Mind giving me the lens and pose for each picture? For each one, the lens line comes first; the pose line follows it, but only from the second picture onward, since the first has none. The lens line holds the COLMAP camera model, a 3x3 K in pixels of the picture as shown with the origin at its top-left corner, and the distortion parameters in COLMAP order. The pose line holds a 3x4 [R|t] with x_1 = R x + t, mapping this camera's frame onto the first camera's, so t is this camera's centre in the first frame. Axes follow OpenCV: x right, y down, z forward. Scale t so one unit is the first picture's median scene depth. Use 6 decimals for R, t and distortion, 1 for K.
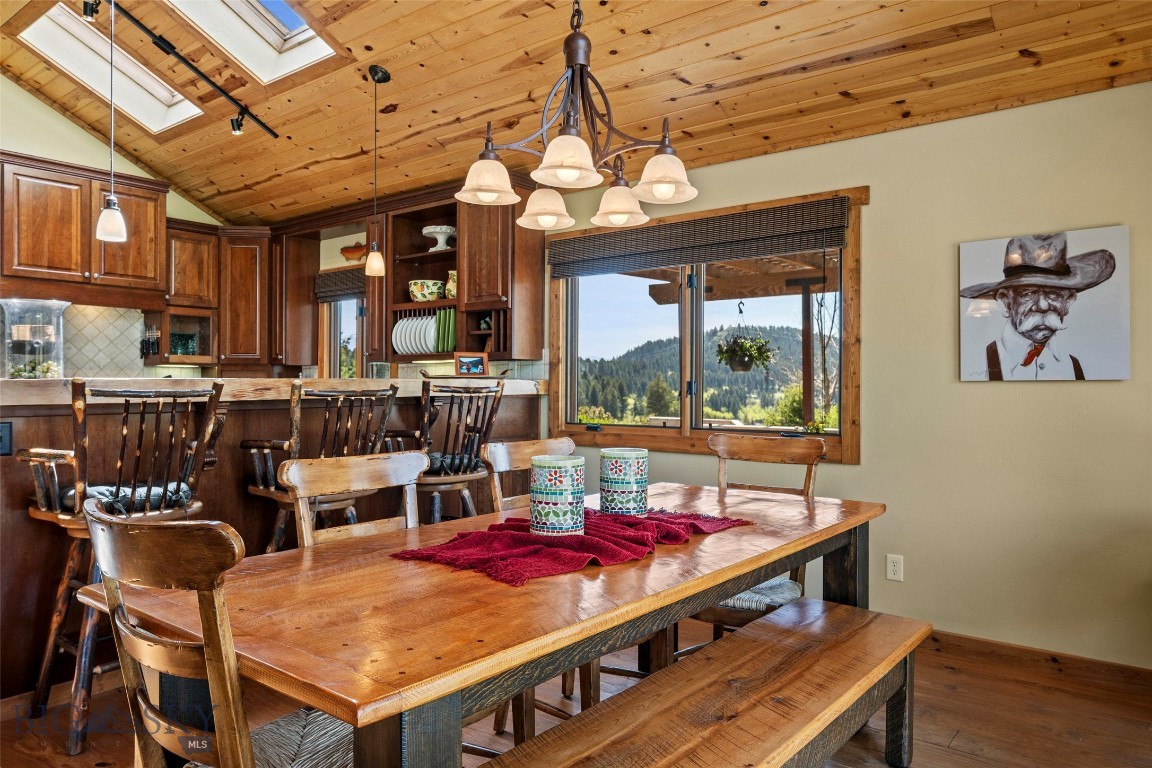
lens RADIAL K [[776.5, 0, 576.0], [0, 776.5, 384.0], [0, 0, 1]] dist [-0.002845, 0.005037]
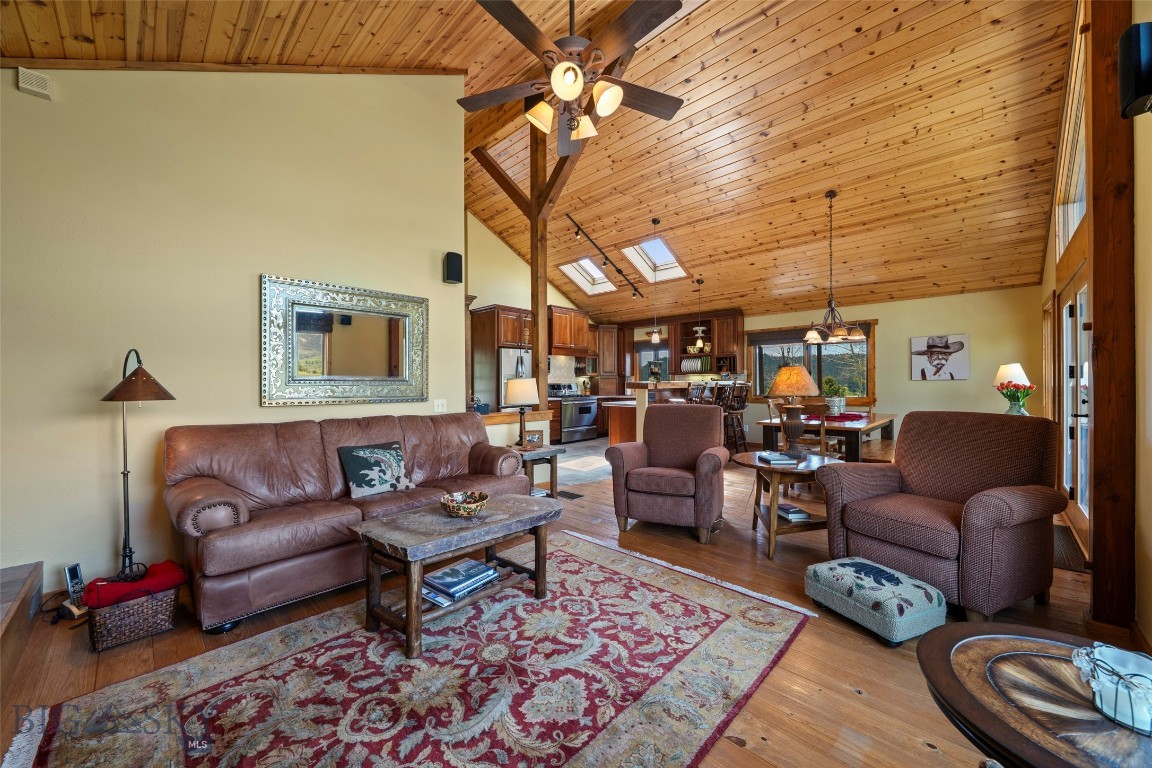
lens RADIAL K [[424.8, 0, 576.0], [0, 424.8, 384.0], [0, 0, 1]] dist [-0.003483, -0.000041]
pose [[0.995094, -0.007731, -0.098626, -0.466599], [0.008043, 0.999964, 0.002762, -0.002282], [0.098601, -0.003542, 0.995121, -0.581088]]
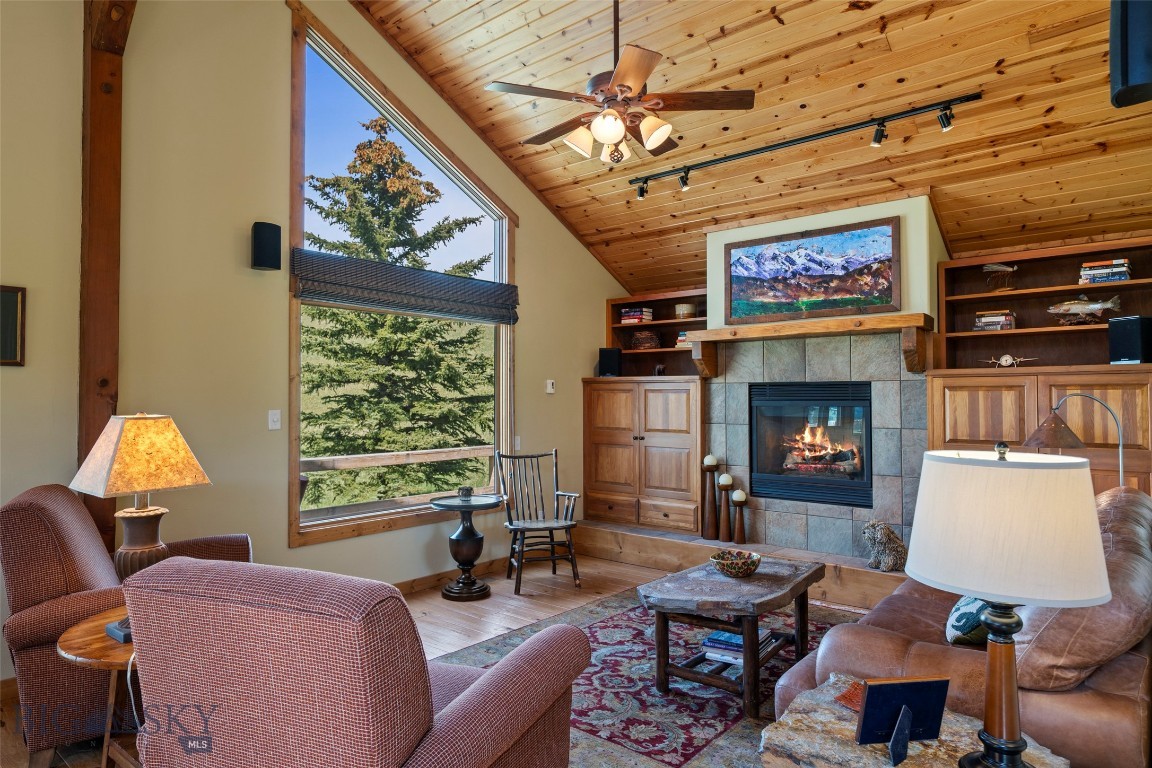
lens RADIAL K [[694.8, 0, 576.0], [0, 694.8, 384.0], [0, 0, 1]] dist [0.007398, 0.000748]
pose [[-0.999539, -0.000133, 0.030349, -0.490490], [-0.000866, 0.999708, -0.024146, -0.031427], [-0.030336, -0.024162, -0.999248, 0.447548]]
